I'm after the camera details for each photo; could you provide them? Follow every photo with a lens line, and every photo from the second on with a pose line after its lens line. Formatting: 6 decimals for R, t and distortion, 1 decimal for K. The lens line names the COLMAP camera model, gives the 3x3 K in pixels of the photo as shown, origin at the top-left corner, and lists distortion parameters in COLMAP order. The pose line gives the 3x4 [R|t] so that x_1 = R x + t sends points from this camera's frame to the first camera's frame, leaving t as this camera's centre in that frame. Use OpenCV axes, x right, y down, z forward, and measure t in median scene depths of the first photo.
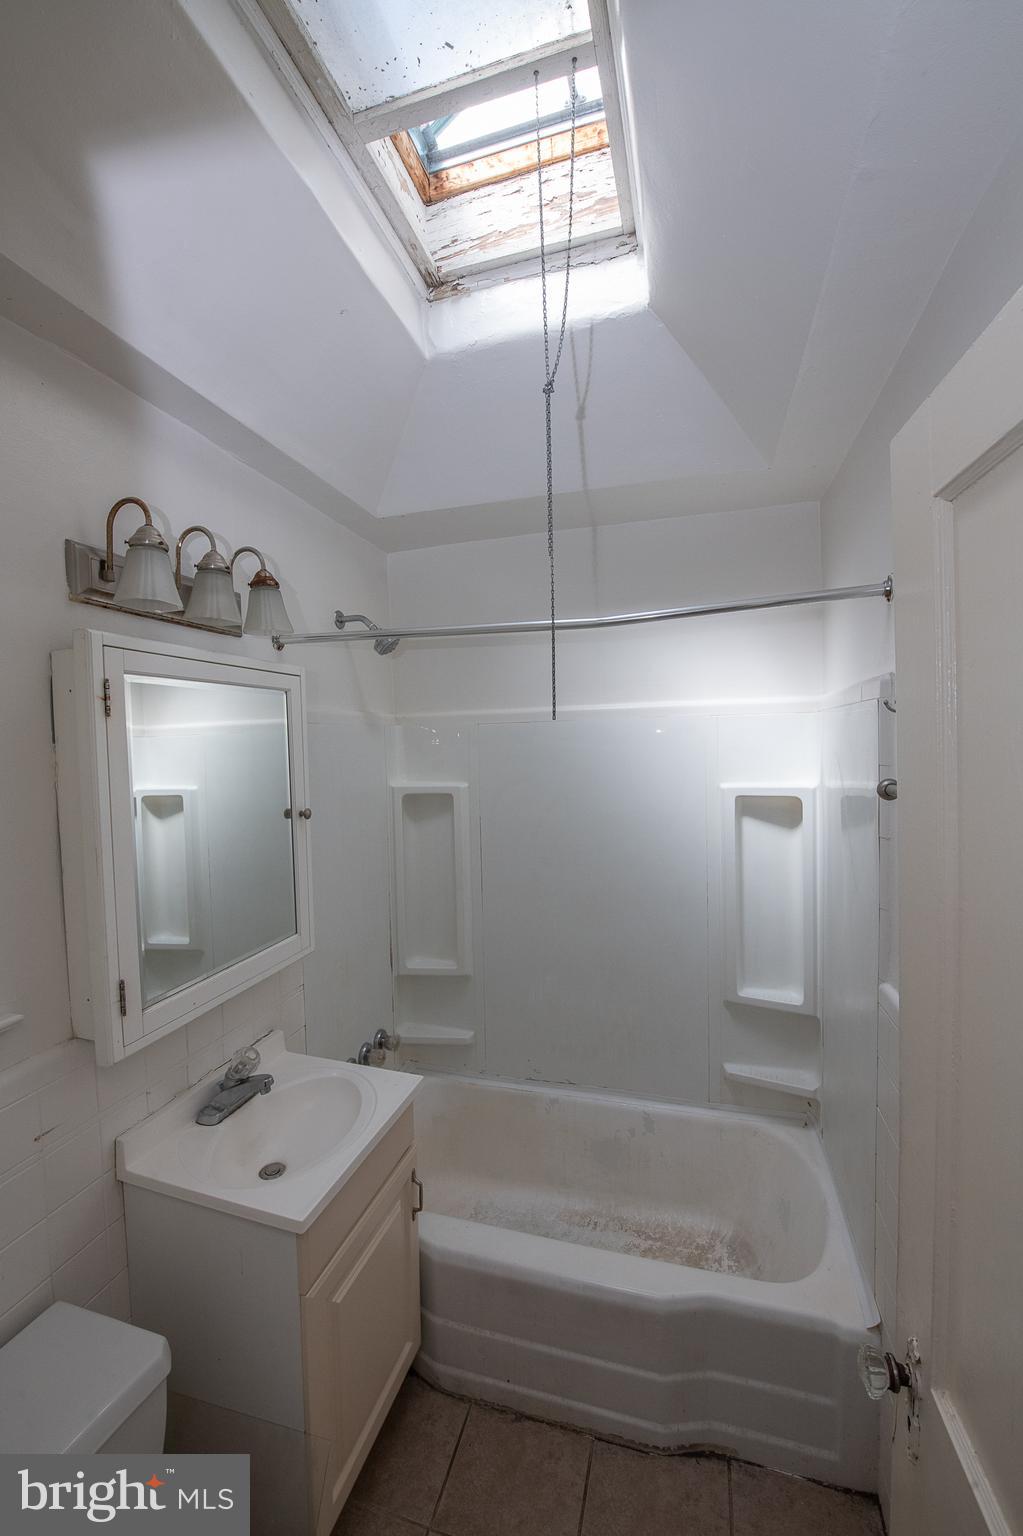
lens RADIAL K [[610.9, 0, 503.0], [0, 610.9, 764.8], [0, 0, 1]] dist [-0.010402, -0.005848]
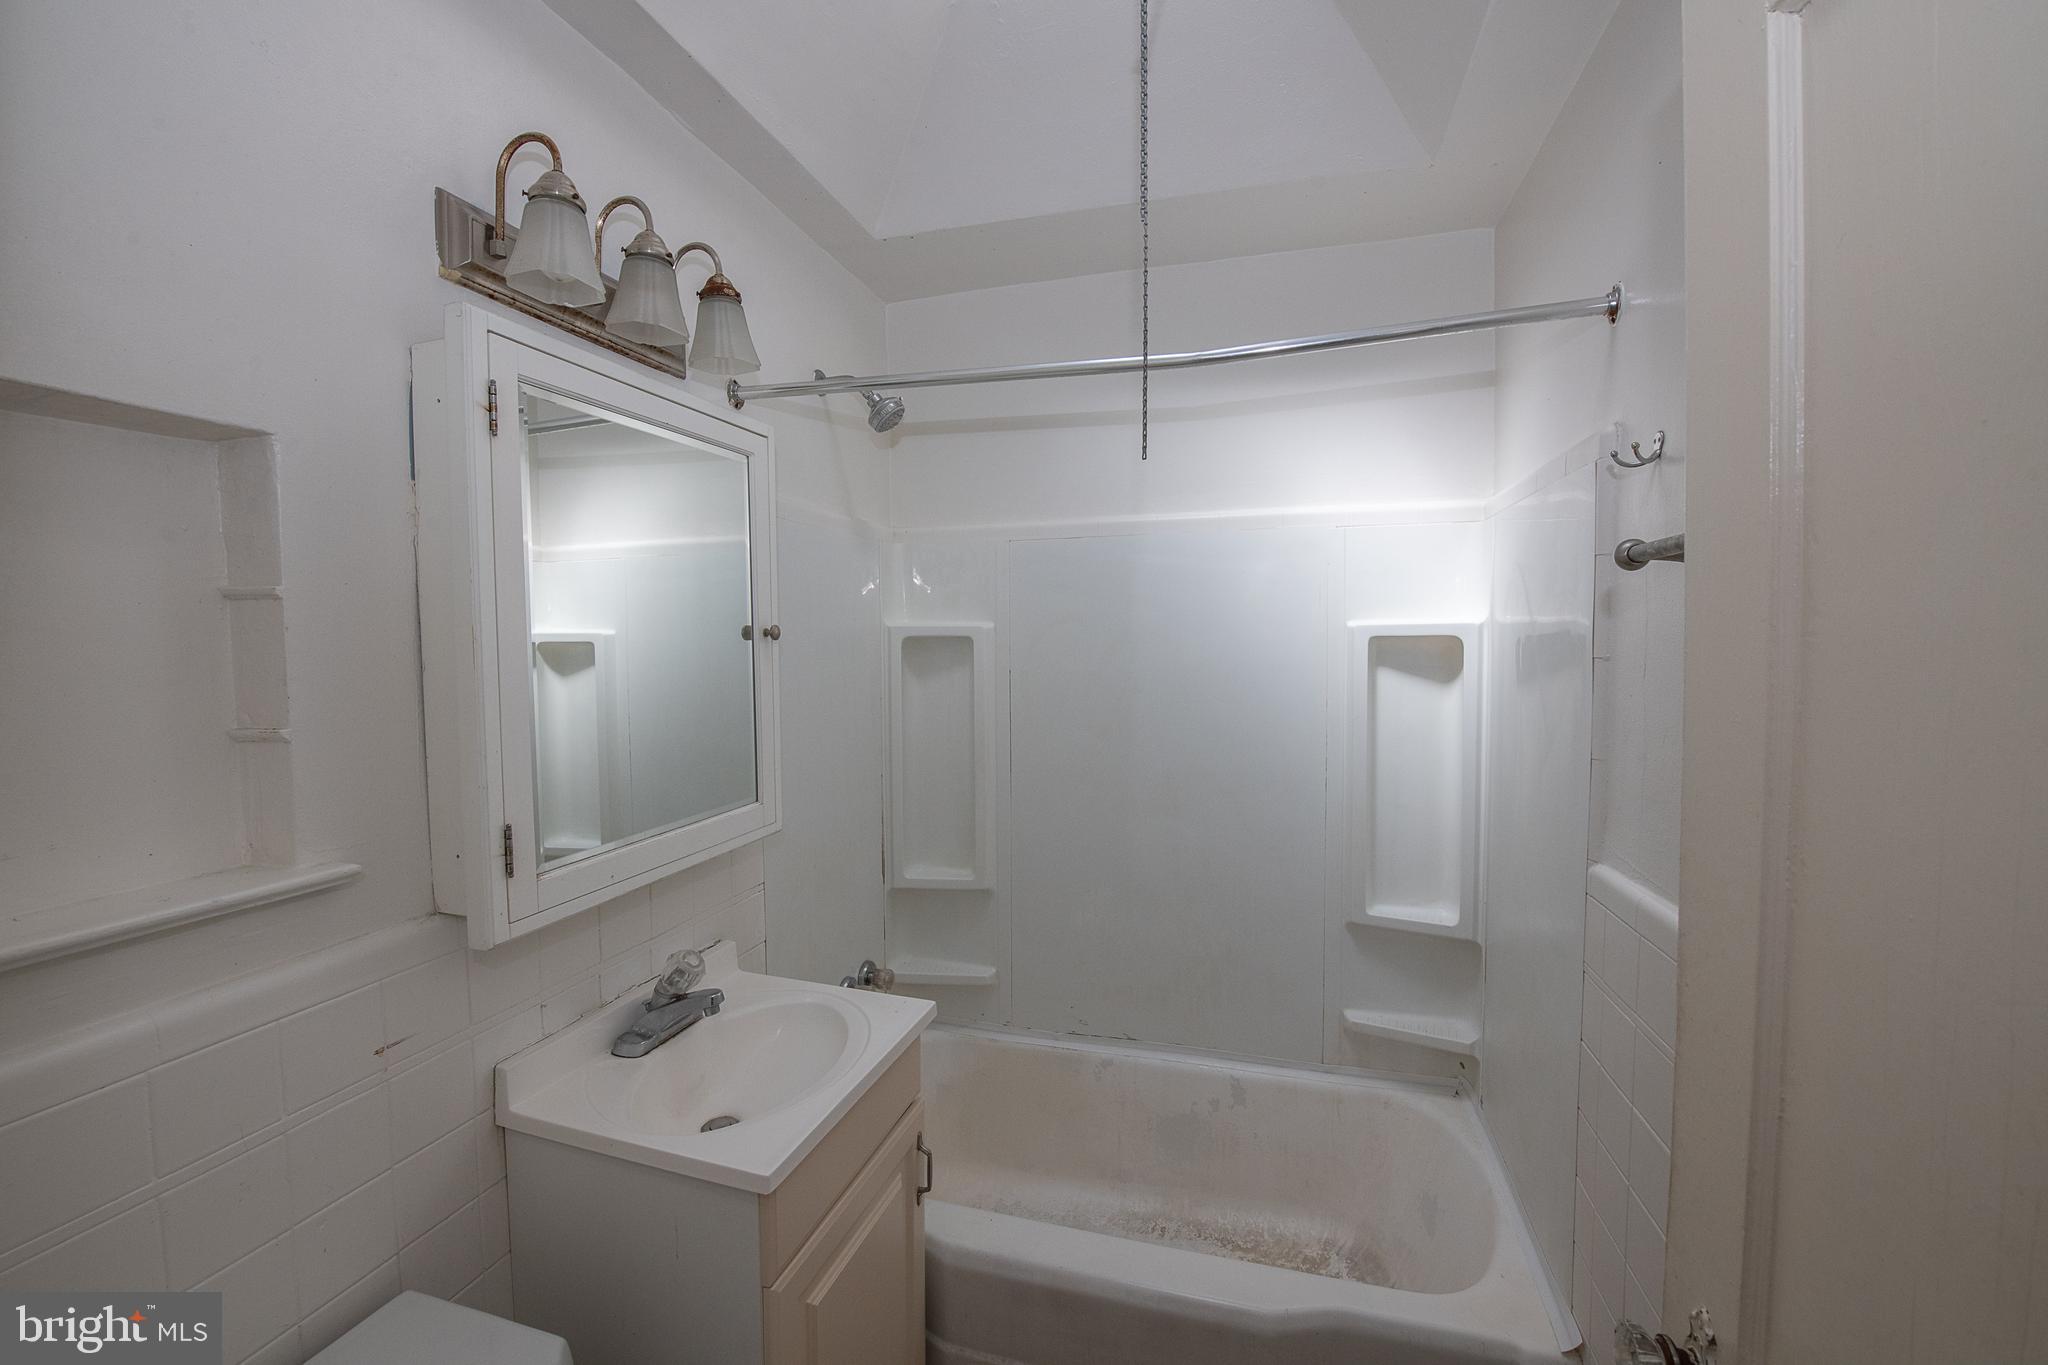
lens RADIAL K [[814.6, 0, 1028.9], [0, 814.6, 672.8], [0, 0, 1]] dist [-0.010402, -0.005848]
pose [[0.999789, 0.016882, 0.011745, -0.039266], [-0.016982, 0.999820, 0.008452, 0.118372], [-0.011600, -0.008650, 0.999895, 0.058548]]
